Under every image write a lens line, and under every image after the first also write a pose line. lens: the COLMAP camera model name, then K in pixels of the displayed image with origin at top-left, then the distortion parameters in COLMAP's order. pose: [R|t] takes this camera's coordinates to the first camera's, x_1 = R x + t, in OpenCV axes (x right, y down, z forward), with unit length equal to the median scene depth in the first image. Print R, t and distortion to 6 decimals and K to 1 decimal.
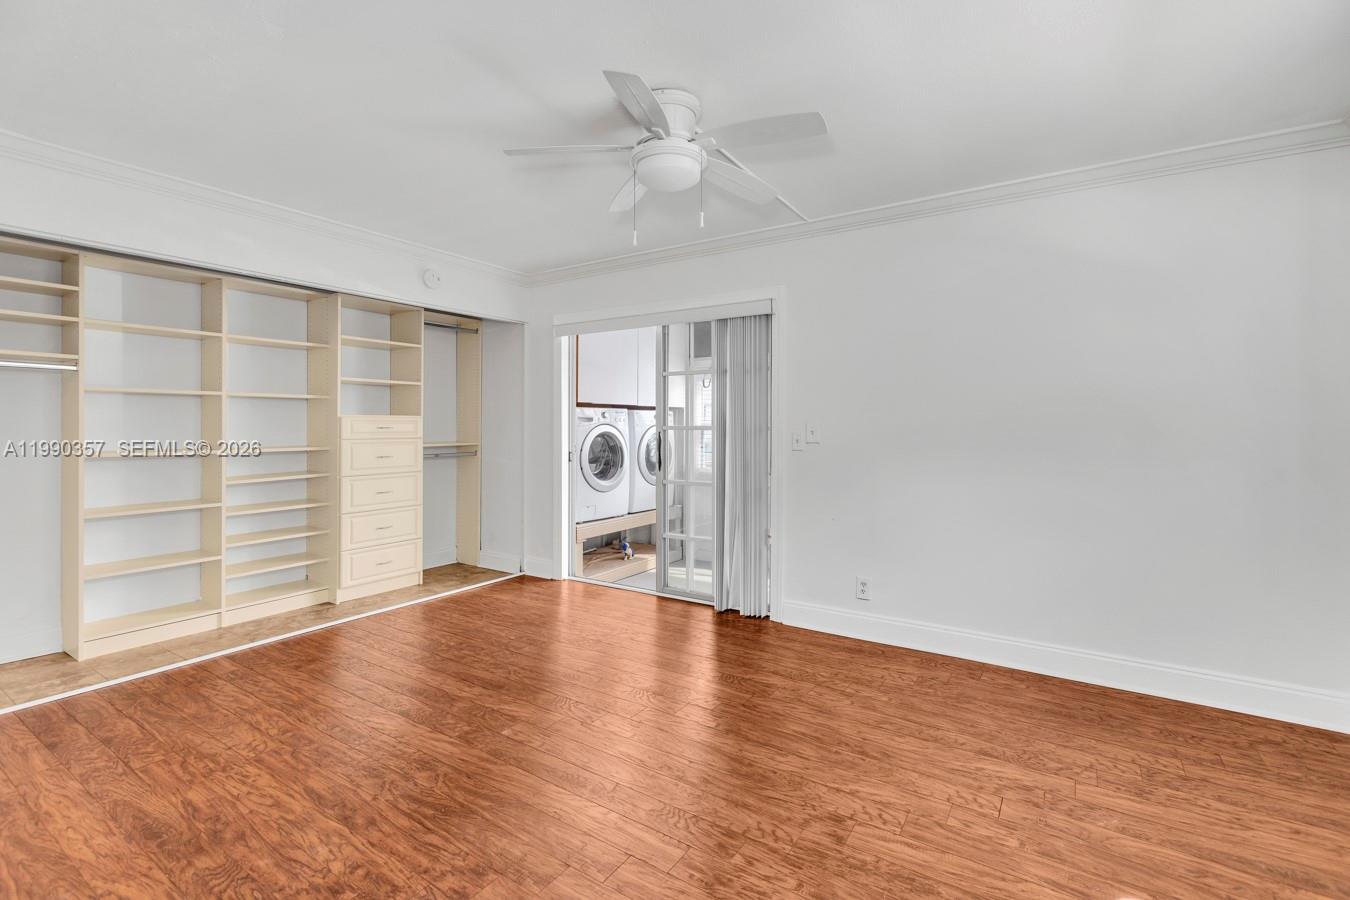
lens RADIAL K [[610.9, 0, 680.8], [0, 610.9, 426.3], [0, 0, 1]] dist [0.000812, -0.000235]
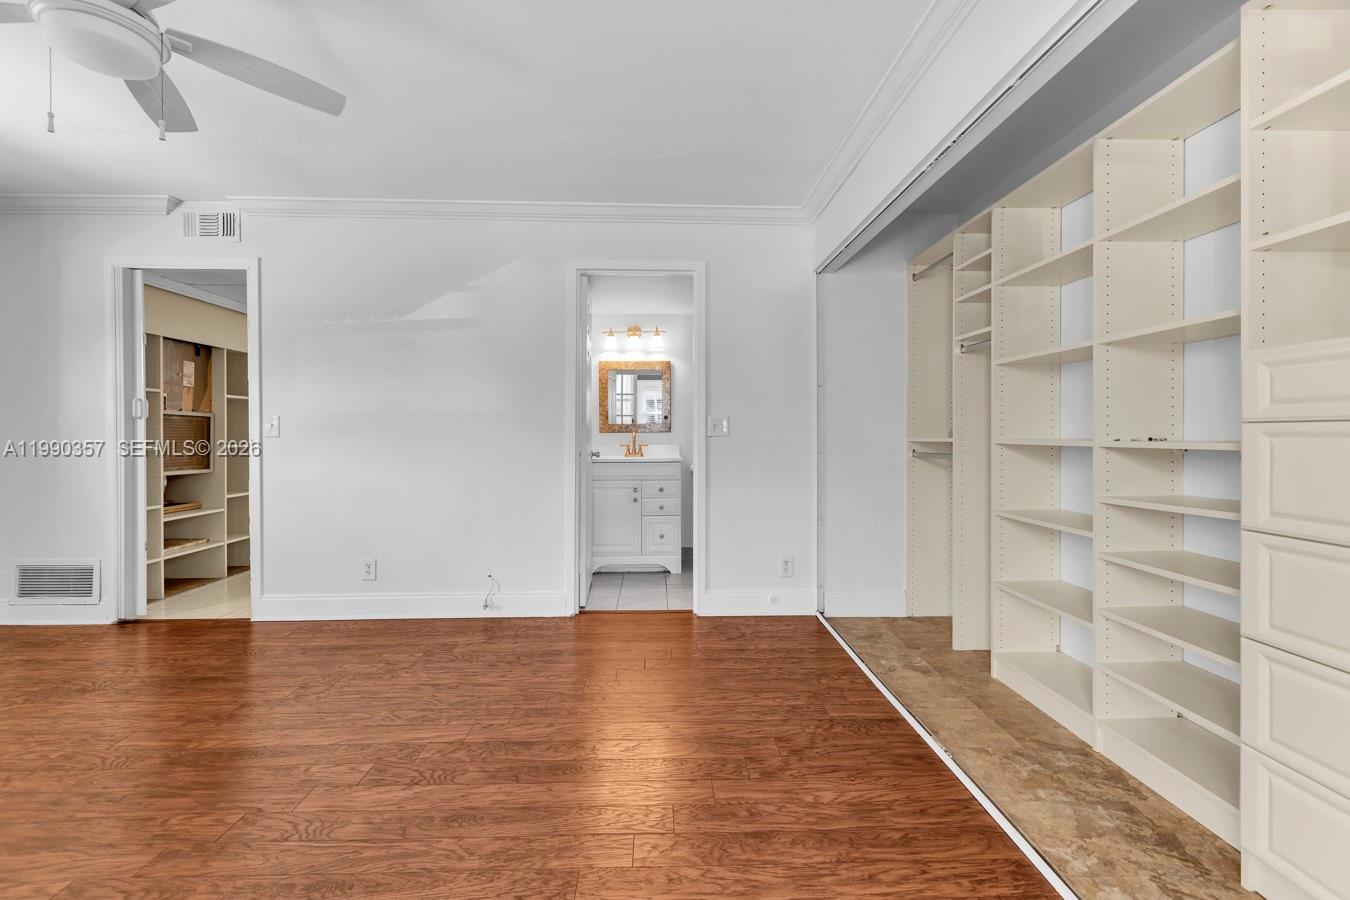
lens RADIAL K [[599.6, 0, 678.7], [0, 599.6, 436.0], [0, 0, 1]] dist [0.000043, -0.000194]
pose [[-0.815993, 0.000983, -0.578061, -0.103456], [-0.002885, 0.999979, 0.005772, 0.031081], [0.578054, 0.006377, -0.815973, 1.216979]]
